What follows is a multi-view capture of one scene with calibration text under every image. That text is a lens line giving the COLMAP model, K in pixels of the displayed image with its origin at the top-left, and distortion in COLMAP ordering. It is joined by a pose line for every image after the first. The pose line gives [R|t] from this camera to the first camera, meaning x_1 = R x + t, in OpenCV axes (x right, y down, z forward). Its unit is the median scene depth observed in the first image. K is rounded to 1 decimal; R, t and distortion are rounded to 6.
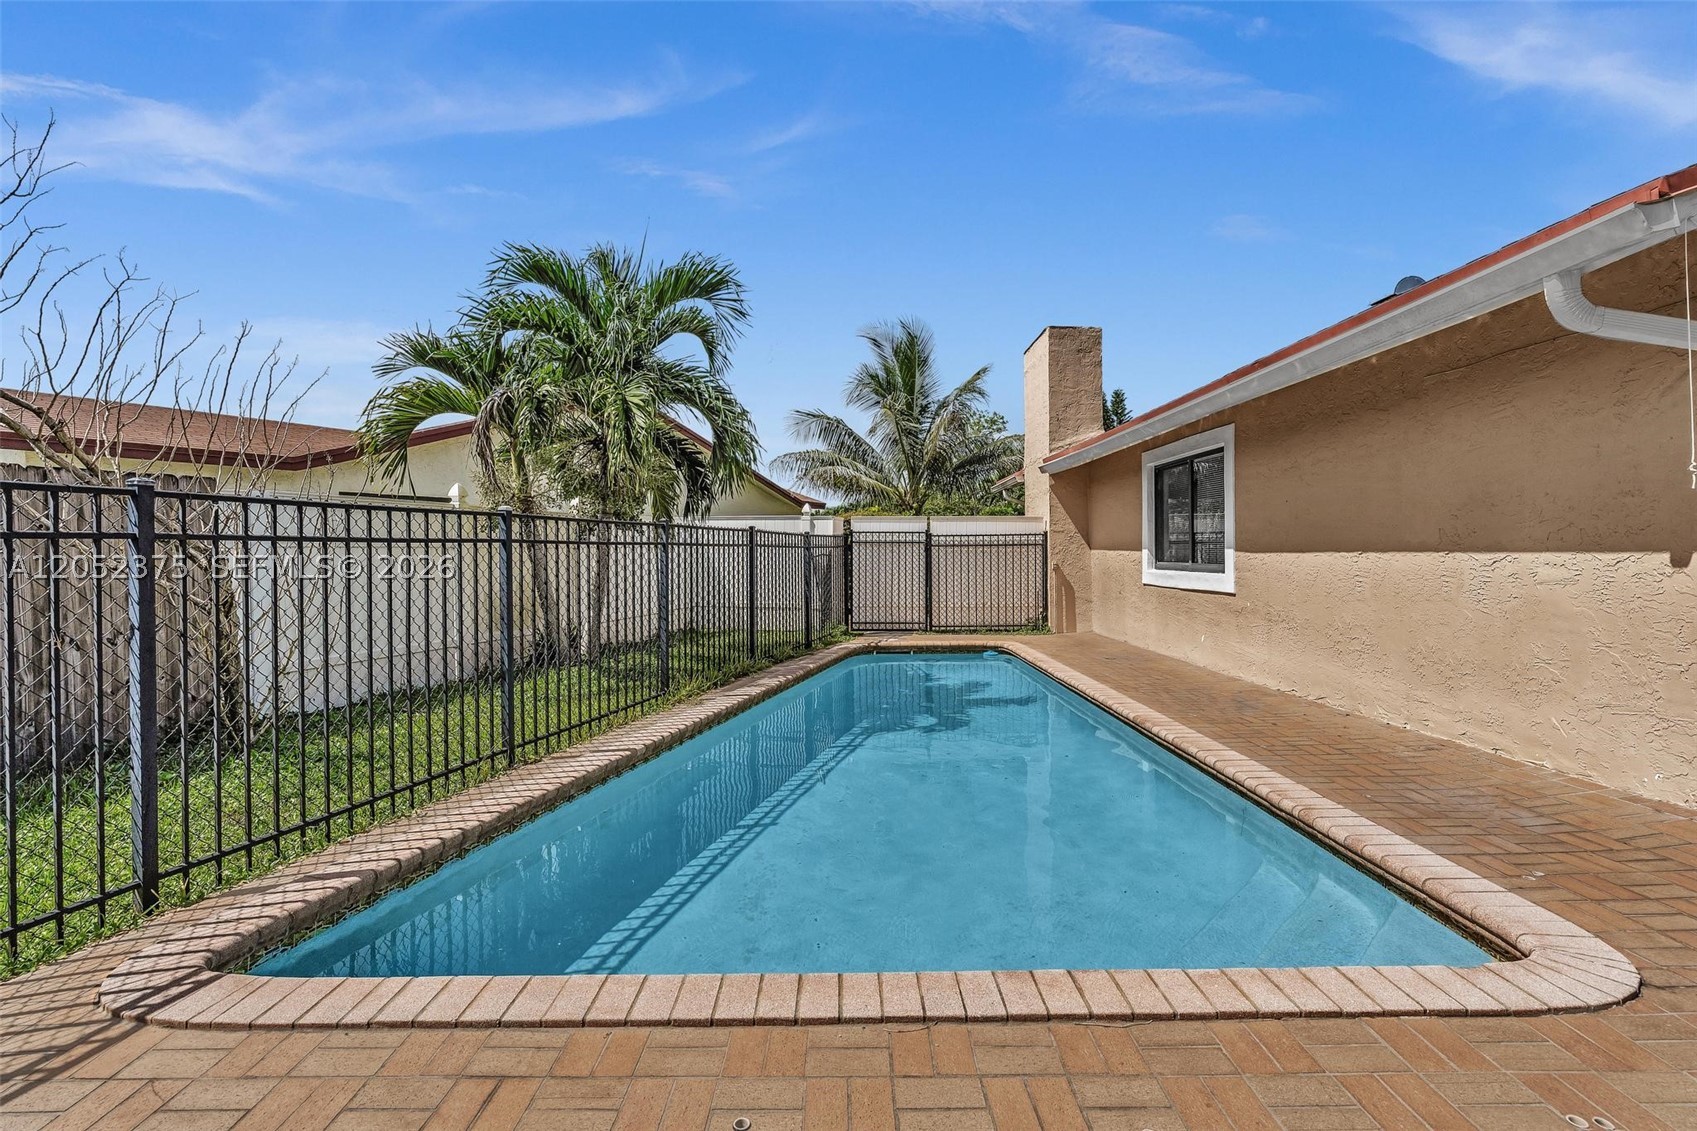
lens RADIAL K [[755.5, 0, 844.5], [0, 755.5, 562.0], [0, 0, 1]] dist [-0.001881, 0.000972]
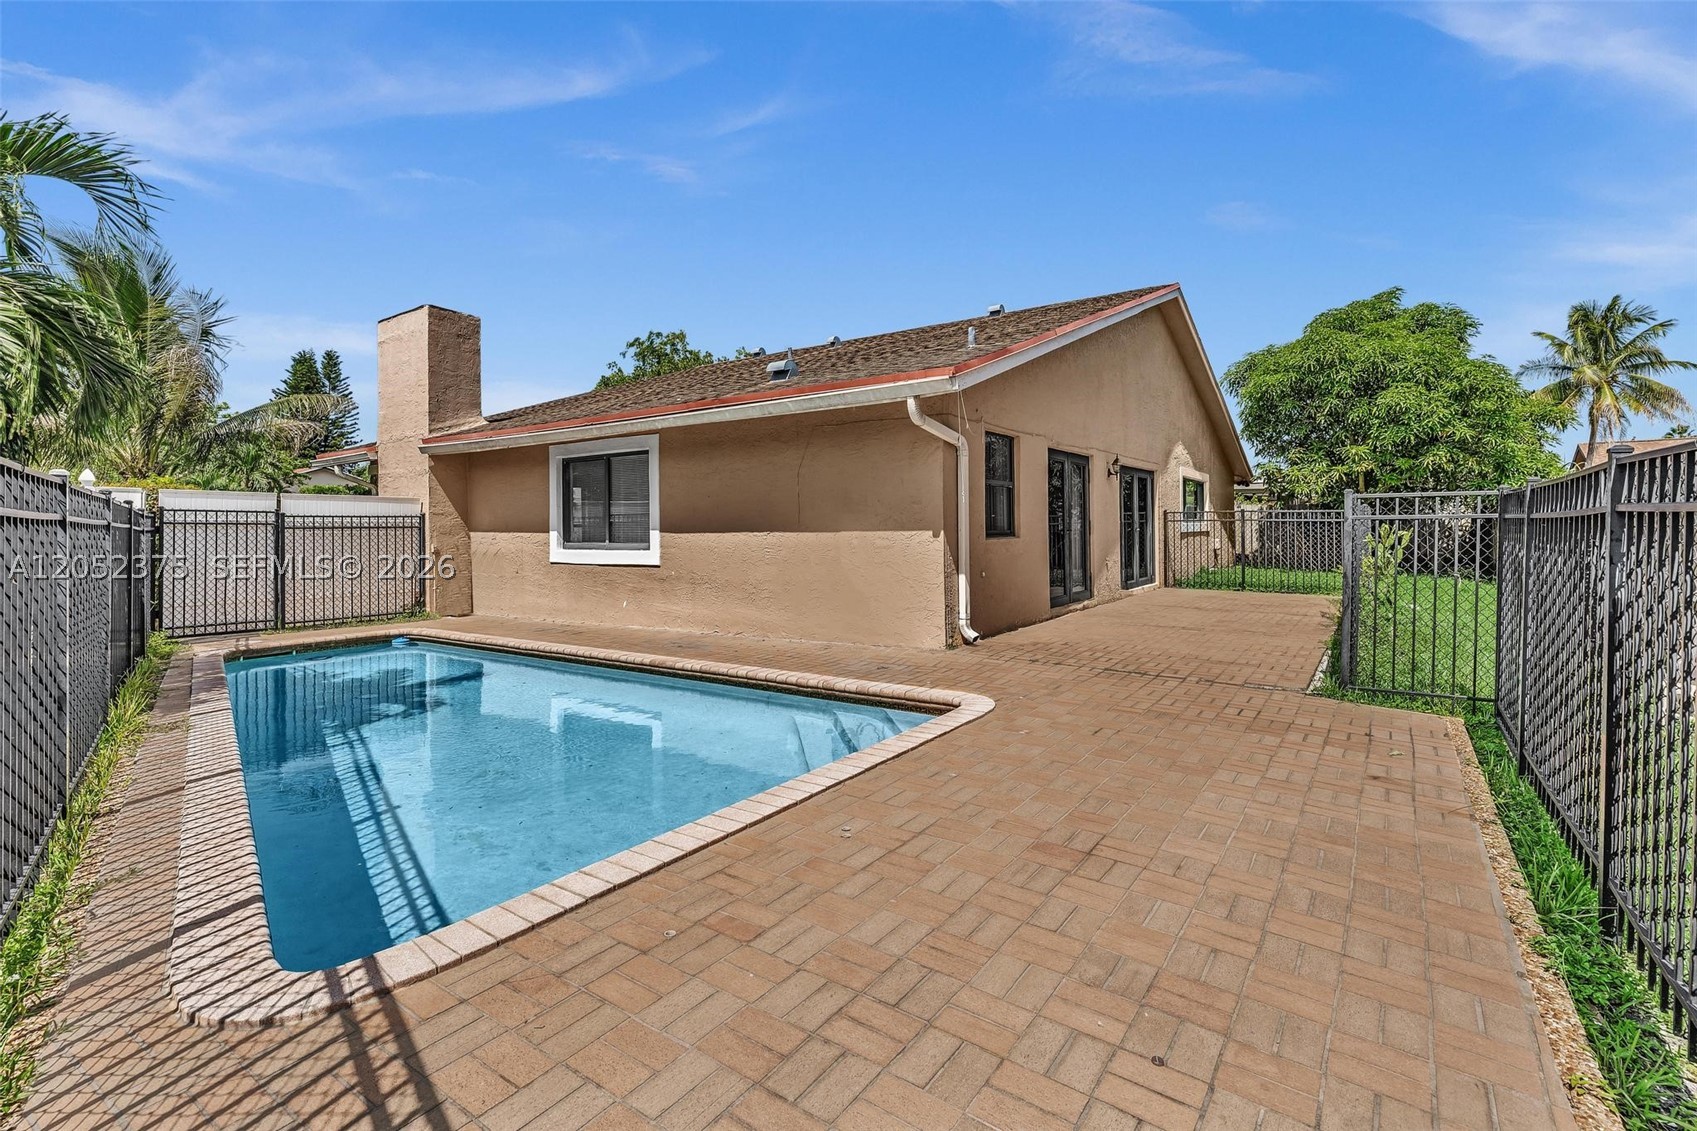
lens RADIAL K [[768.3, 0, 857.3], [0, 768.3, 542.3], [0, 0, 1]] dist [-0.016325, 0.007677]
pose [[0.571794, -0.012632, 0.820300, -0.367055], [0.016576, 0.999855, 0.003843, 0.002948], [-0.820229, 0.011400, 0.571921, -0.030141]]
